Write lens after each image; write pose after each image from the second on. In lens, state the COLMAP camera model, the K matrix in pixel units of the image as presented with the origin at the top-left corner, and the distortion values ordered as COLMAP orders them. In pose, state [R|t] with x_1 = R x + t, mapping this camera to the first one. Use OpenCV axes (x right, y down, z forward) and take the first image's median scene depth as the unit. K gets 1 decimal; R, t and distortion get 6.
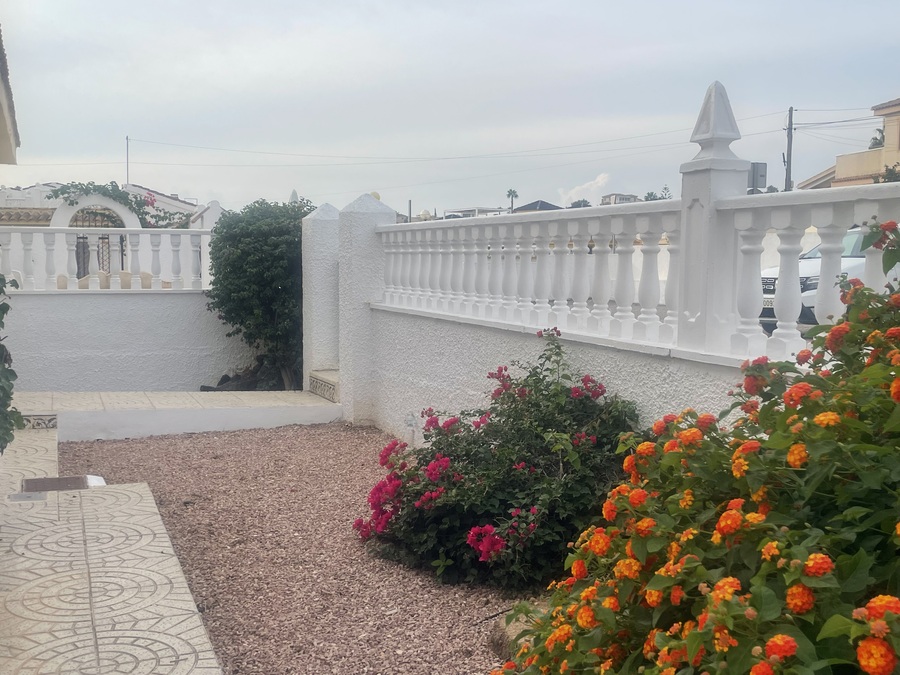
lens RADIAL K [[973.3, 0, 451.2], [0, 973.3, 337.3], [0, 0, 1]] dist [0.065592, 0.000000]
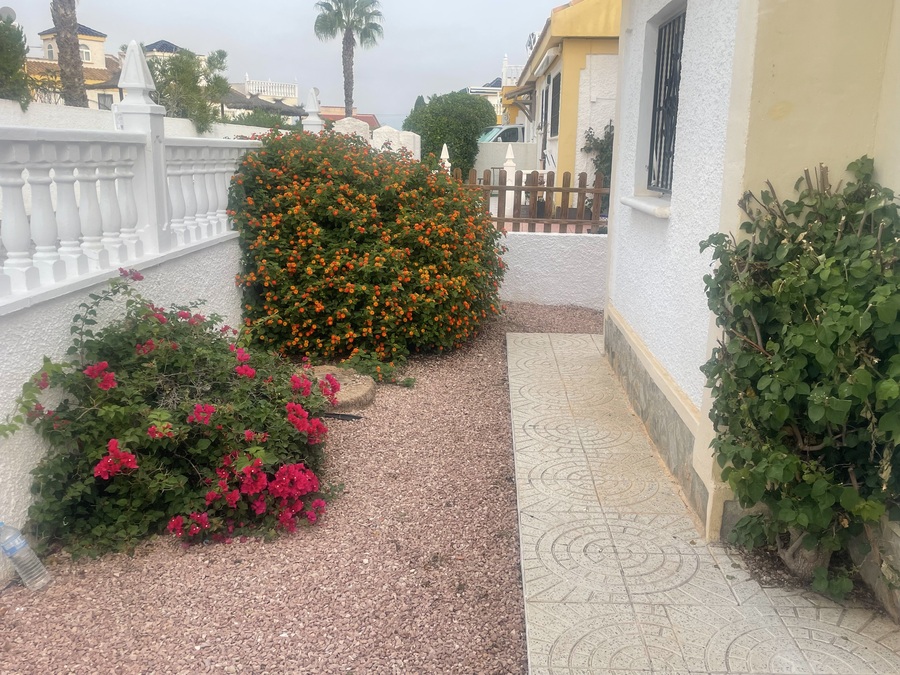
lens RADIAL K [[807.9, 0, 450.4], [0, 807.9, 339.2], [0, 0, 1]] dist [0.012757, 0.006353]
pose [[-0.903330, -0.125024, 0.410322, -0.624824], [-0.005817, 0.960063, 0.279723, -0.190799], [-0.428907, 0.250296, -0.867981, 1.992978]]
